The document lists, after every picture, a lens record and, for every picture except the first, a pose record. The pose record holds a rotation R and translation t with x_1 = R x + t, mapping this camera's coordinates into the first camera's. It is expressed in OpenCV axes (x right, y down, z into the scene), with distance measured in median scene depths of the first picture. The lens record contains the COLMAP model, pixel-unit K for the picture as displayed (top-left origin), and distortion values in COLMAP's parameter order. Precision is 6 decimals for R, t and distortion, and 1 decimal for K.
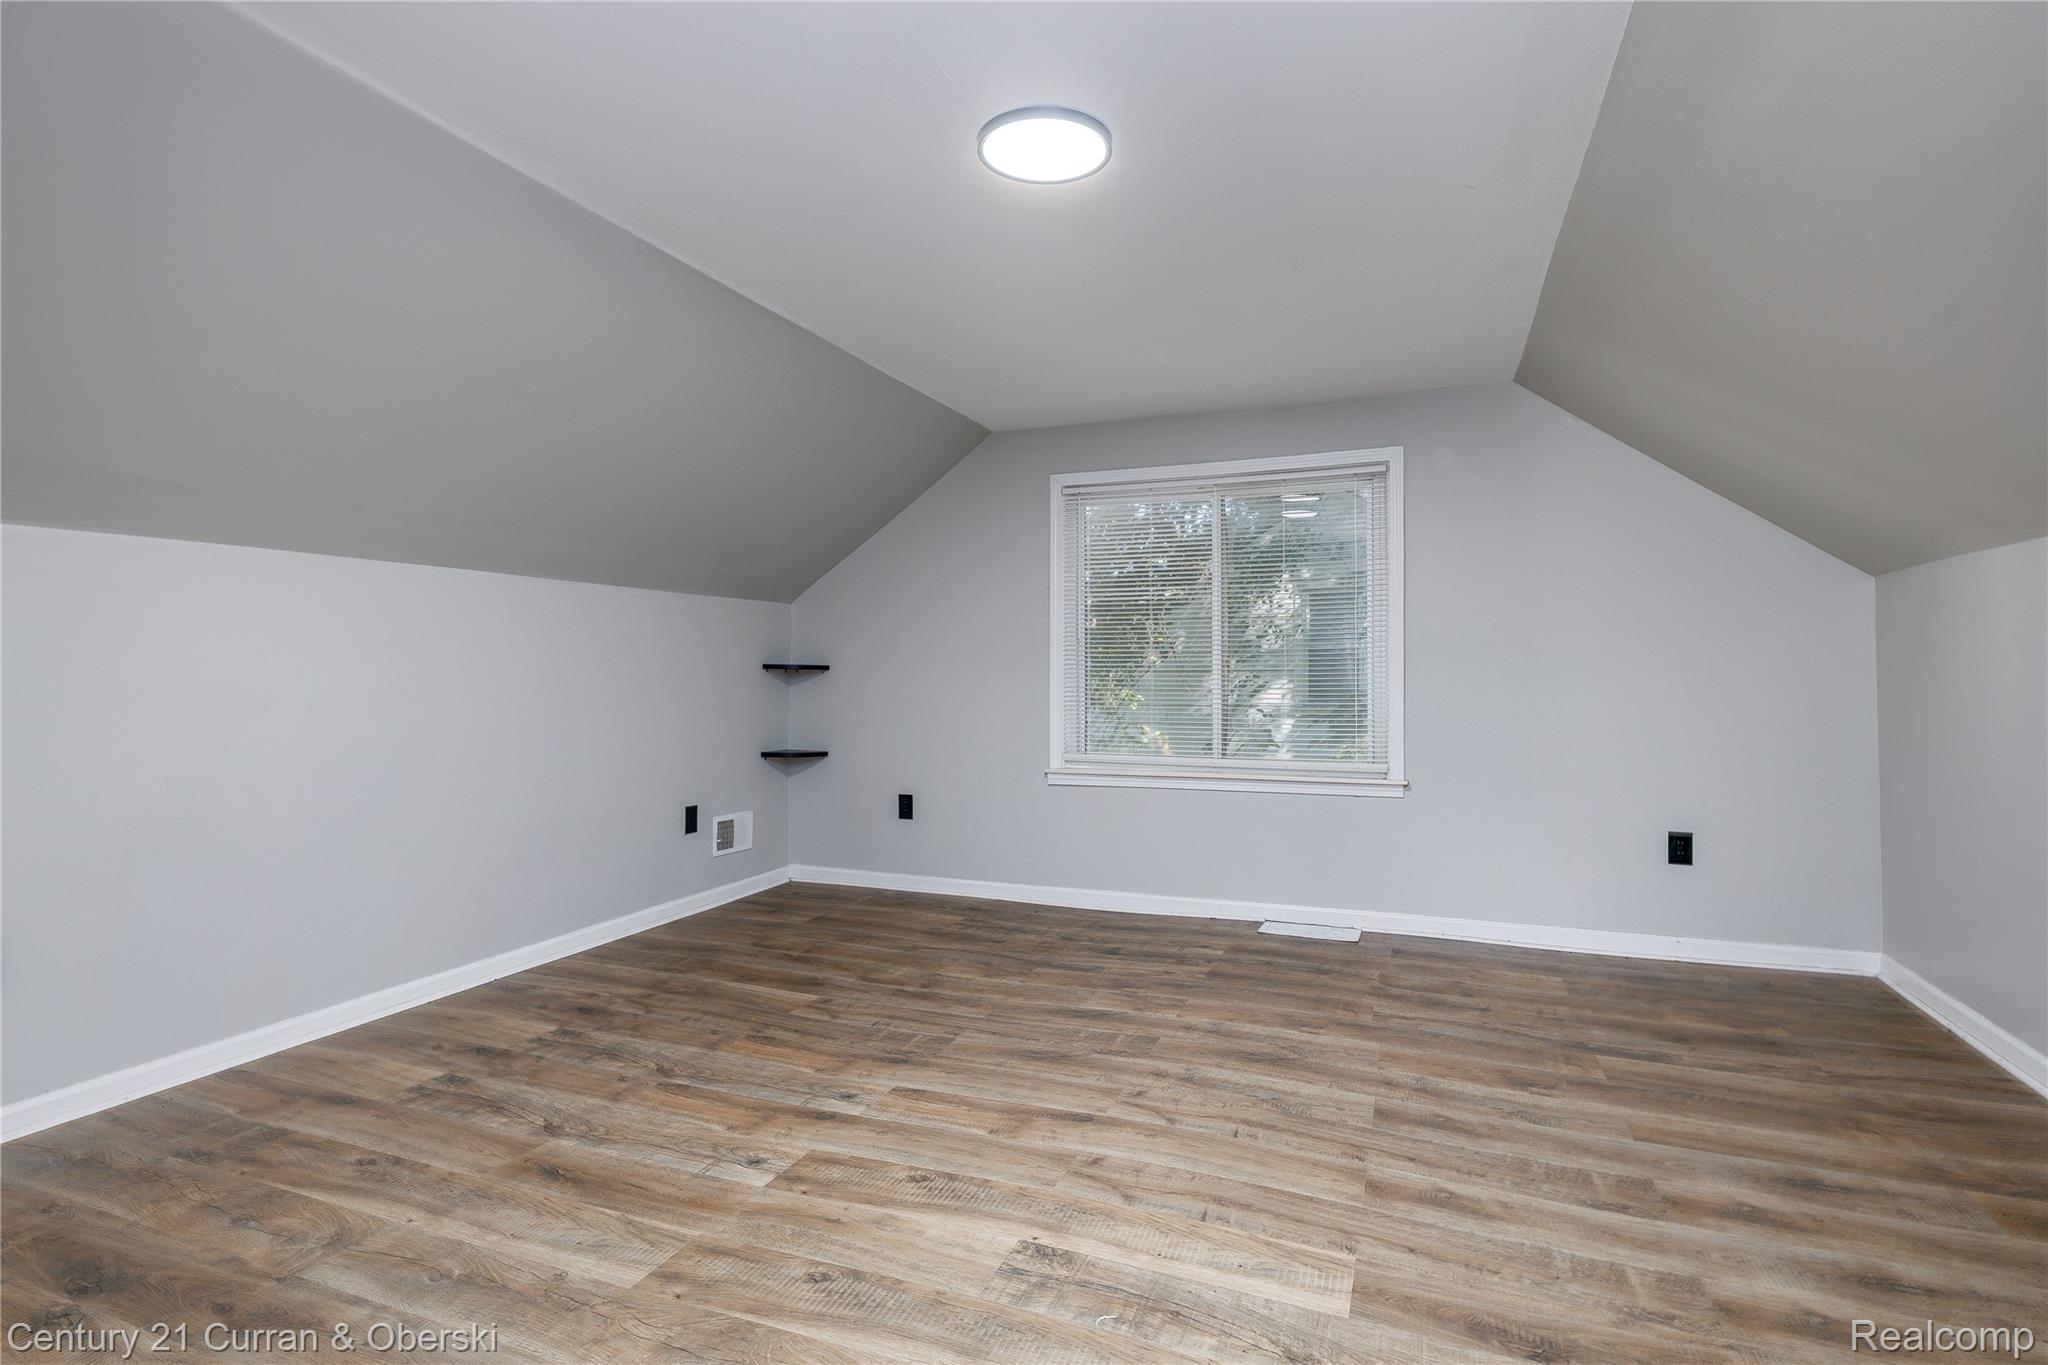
lens RADIAL K [[990.9, 0, 1022.0], [0, 990.9, 677.0], [0, 0, 1]] dist [-0.000435, -0.000362]
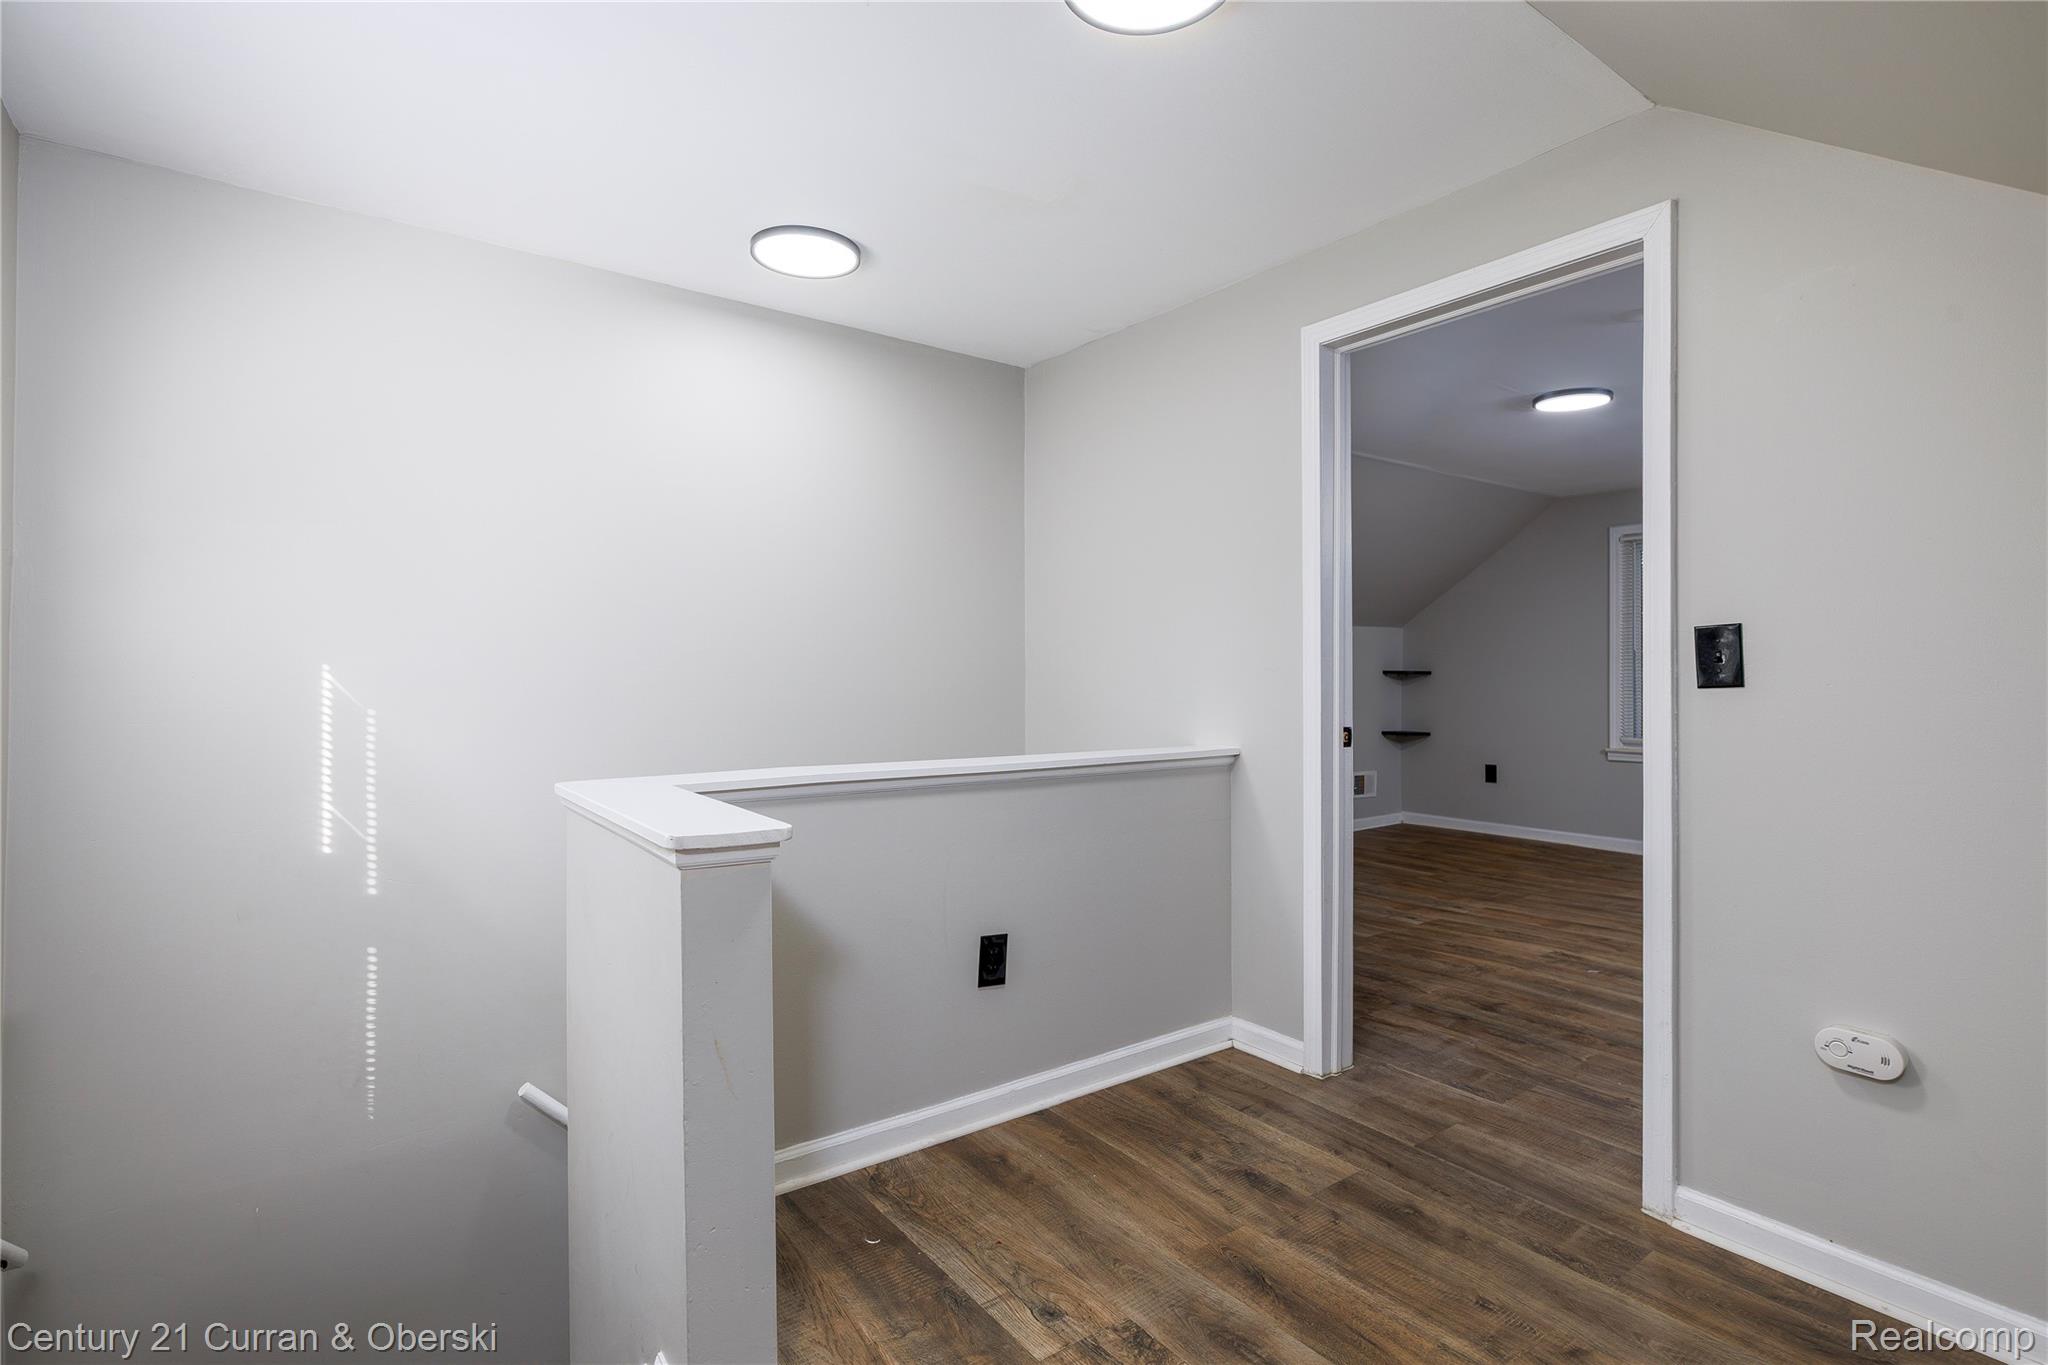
lens RADIAL K [[990.9, 0, 1033.5], [0, 990.9, 676.4], [0, 0, 1]] dist [-0.000435, -0.000362]
pose [[0.854301, 0.000458, -0.519779, 0.111687], [-0.002466, 0.999992, -0.003173, 0.001689], [0.519773, 0.003993, 0.854295, -1.033555]]
